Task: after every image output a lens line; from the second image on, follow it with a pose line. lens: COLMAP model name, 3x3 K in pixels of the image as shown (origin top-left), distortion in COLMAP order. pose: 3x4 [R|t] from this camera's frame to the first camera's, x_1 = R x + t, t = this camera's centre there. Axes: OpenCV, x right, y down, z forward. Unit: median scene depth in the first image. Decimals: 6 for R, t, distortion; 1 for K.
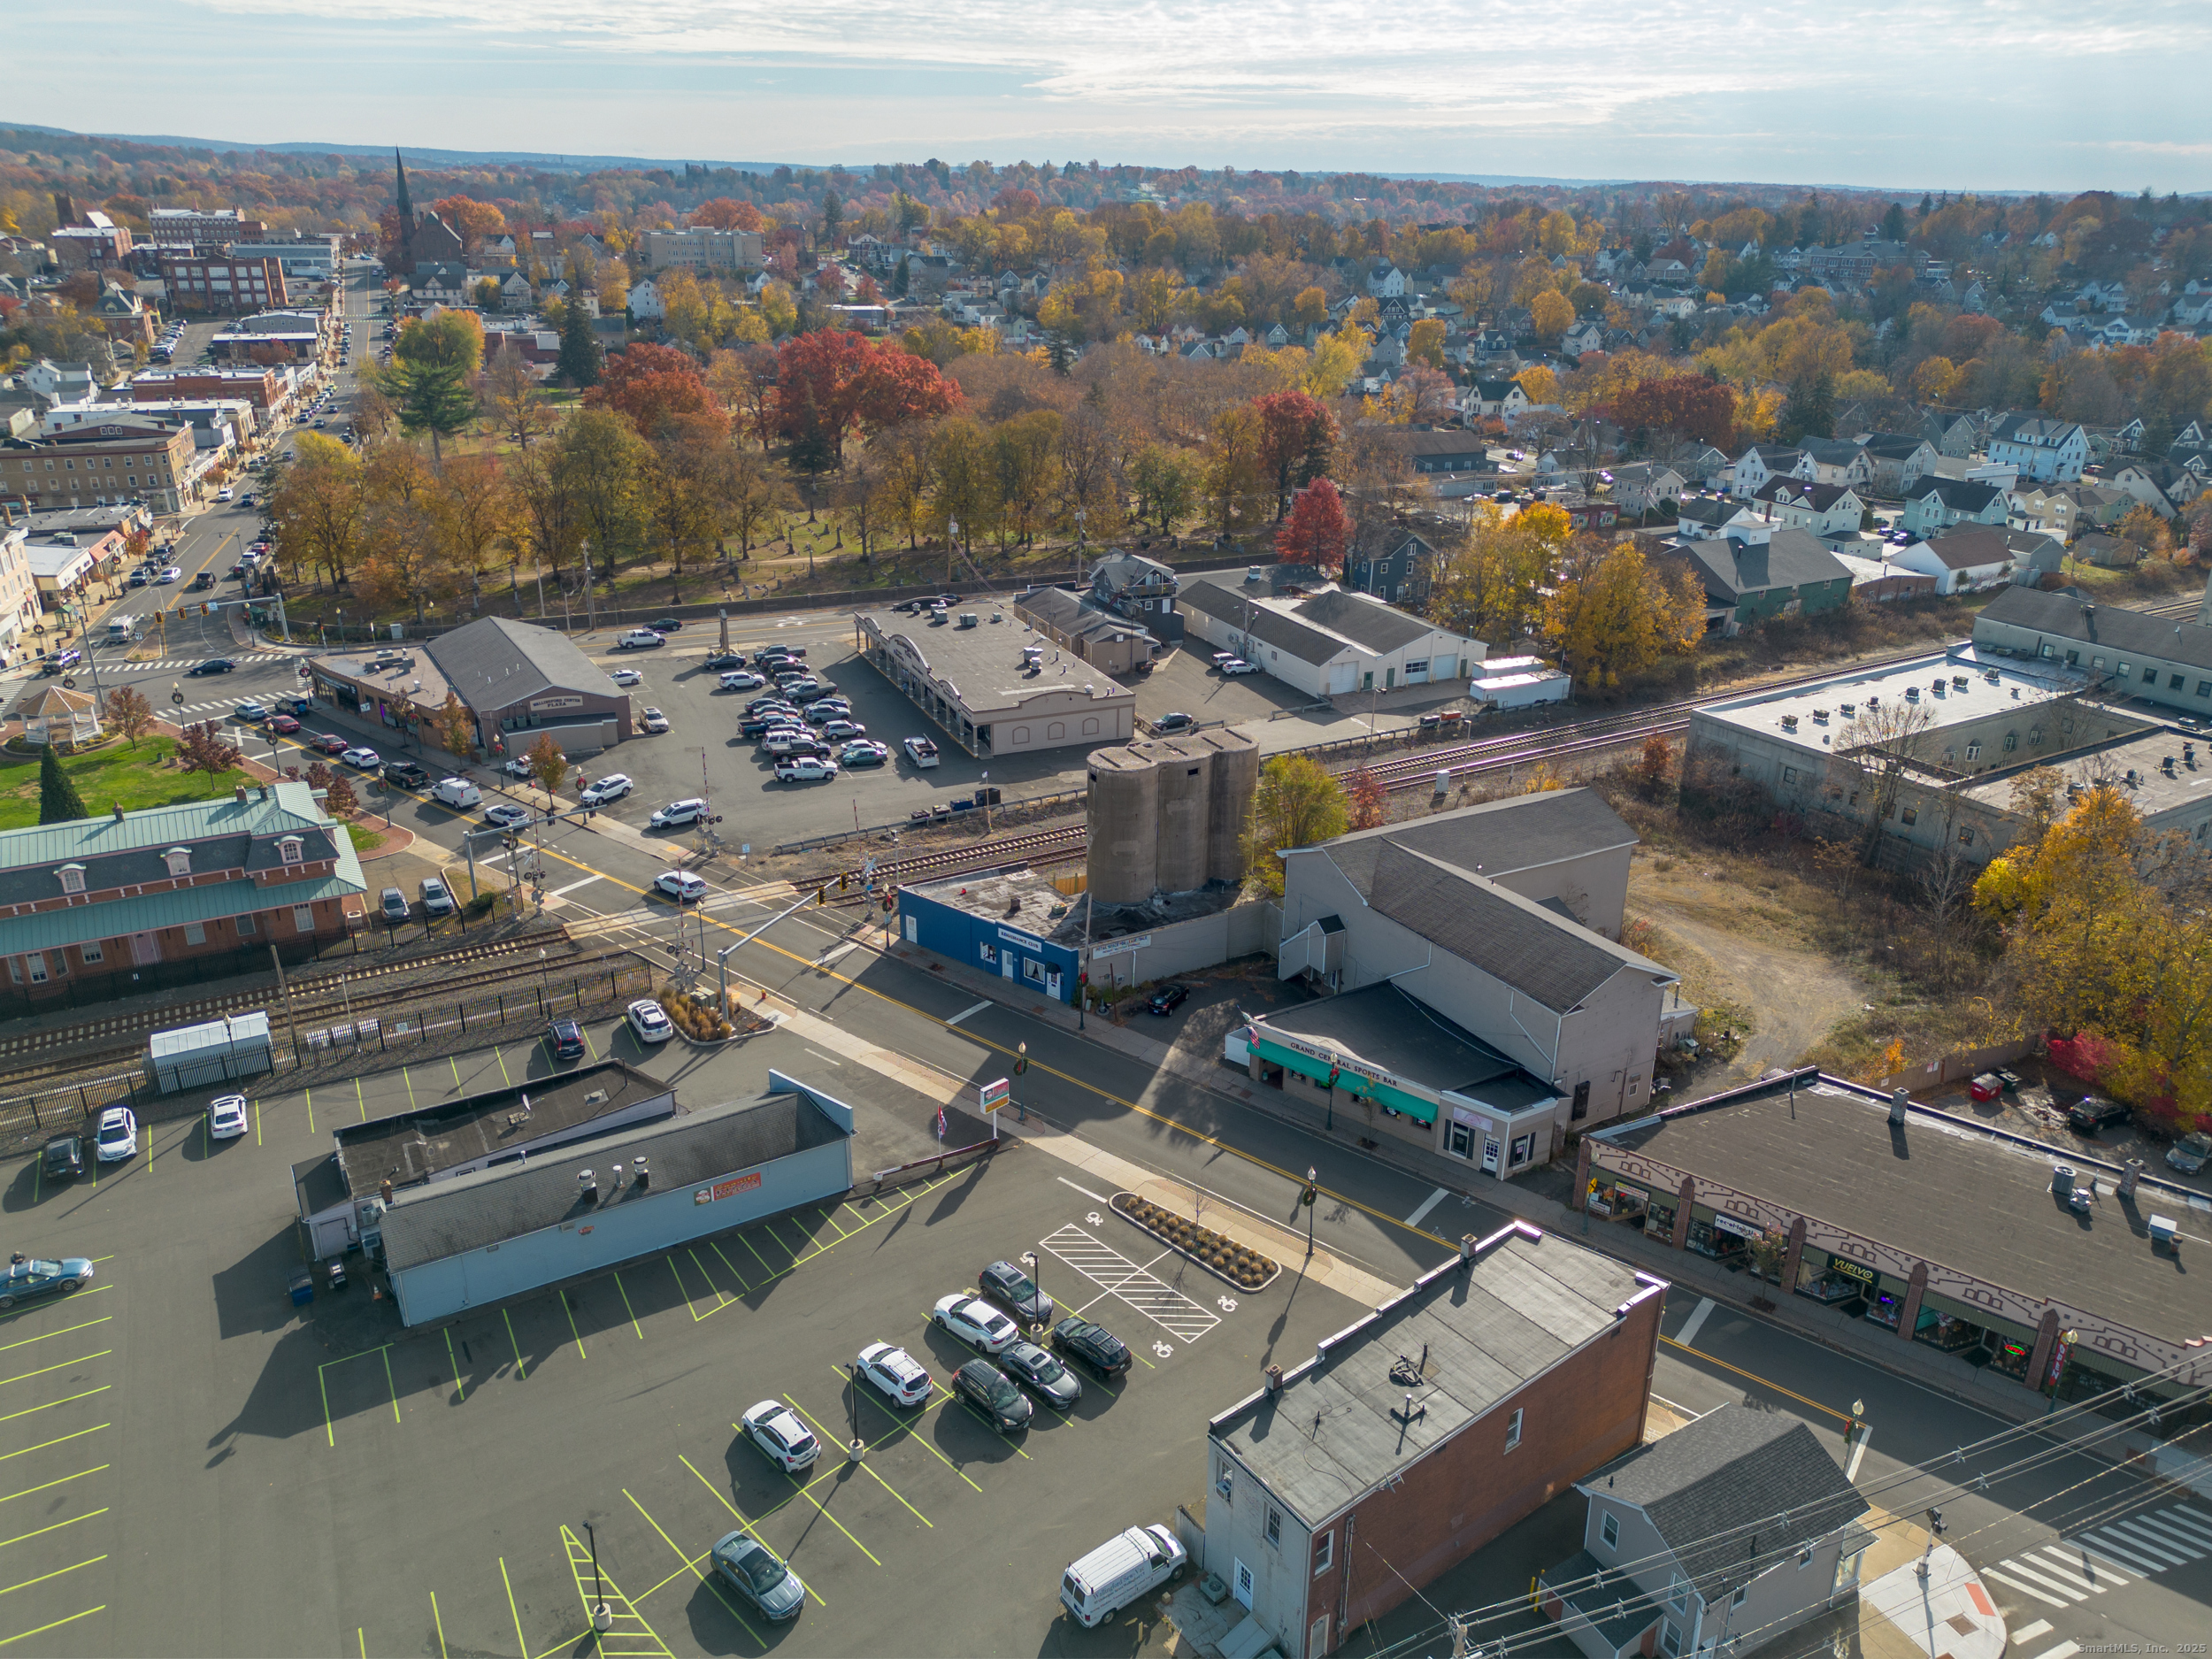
lens RADIAL K [[1529.7, 0, 1106.0], [0, 1529.7, 829.5], [0, 0, 1]] dist [0.085765, -0.085782]
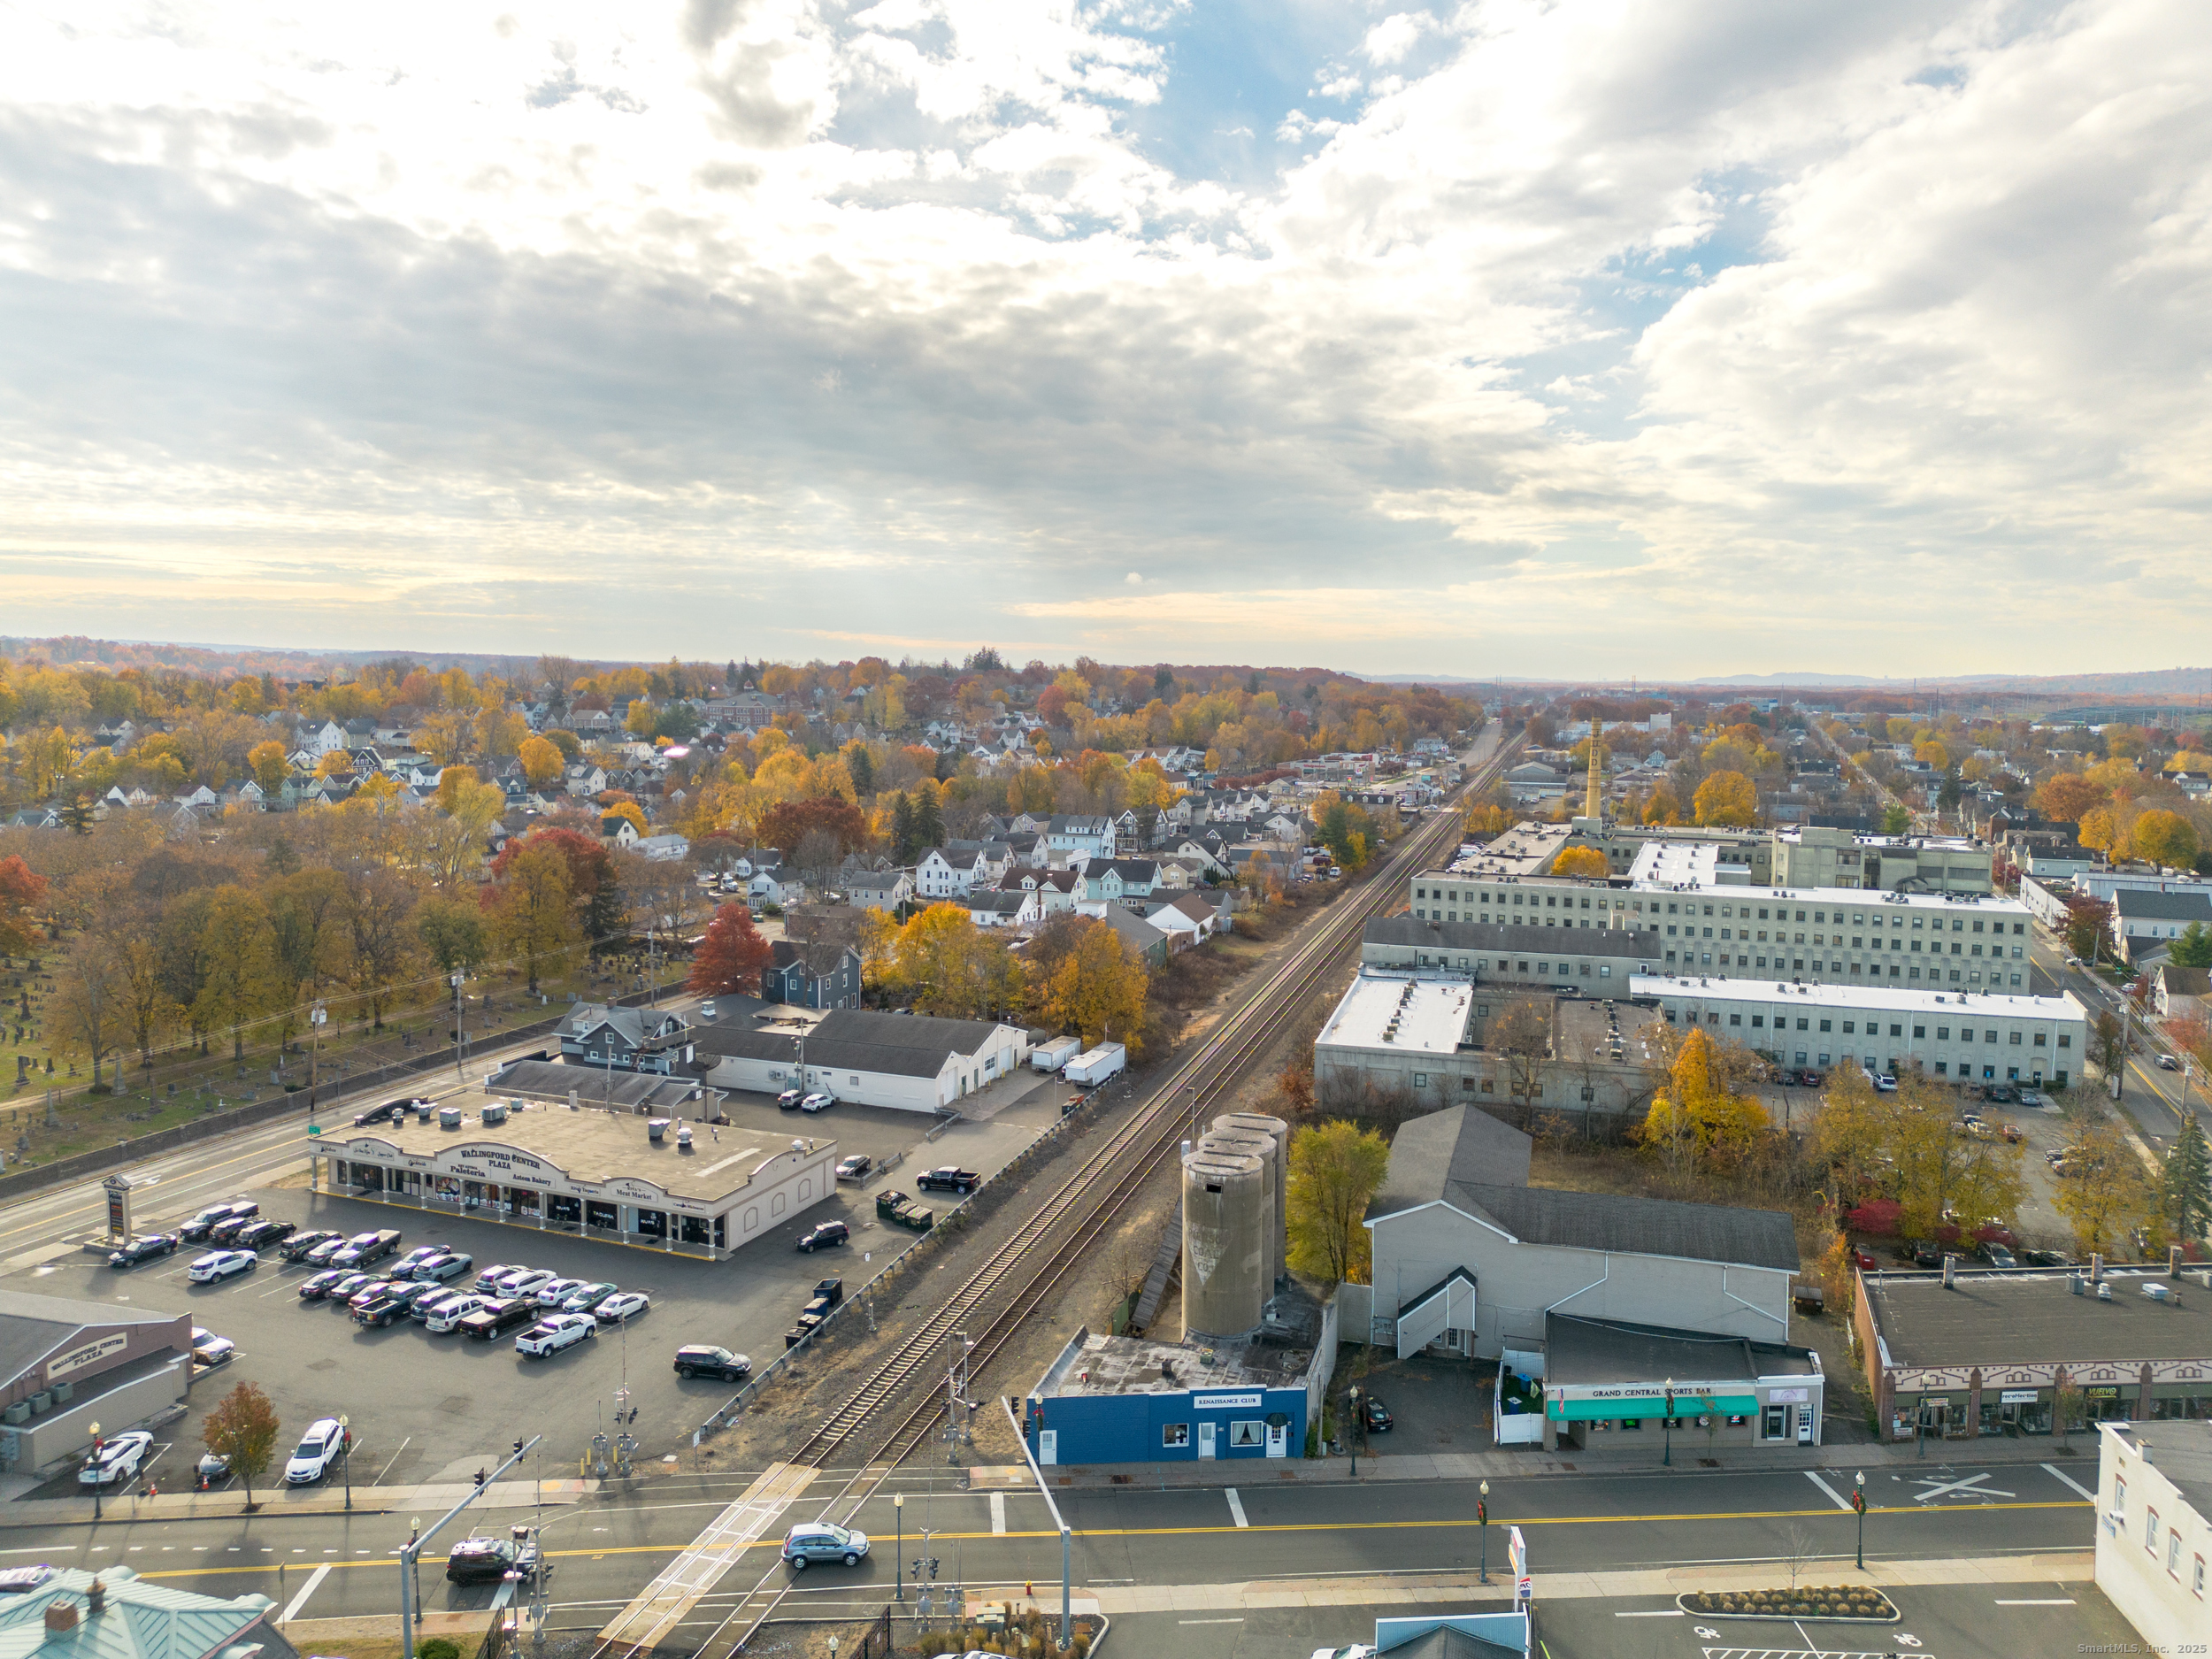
lens RADIAL K [[1529.7, 0, 1106.0], [0, 1529.7, 829.5], [0, 0, 1]] dist [0.085765, -0.085782]
pose [[0.735184, -0.077187, 0.673458, -0.548473], [0.260218, 0.949514, -0.175242, -0.079058], [-0.625932, 0.304082, 0.718153, 0.281825]]
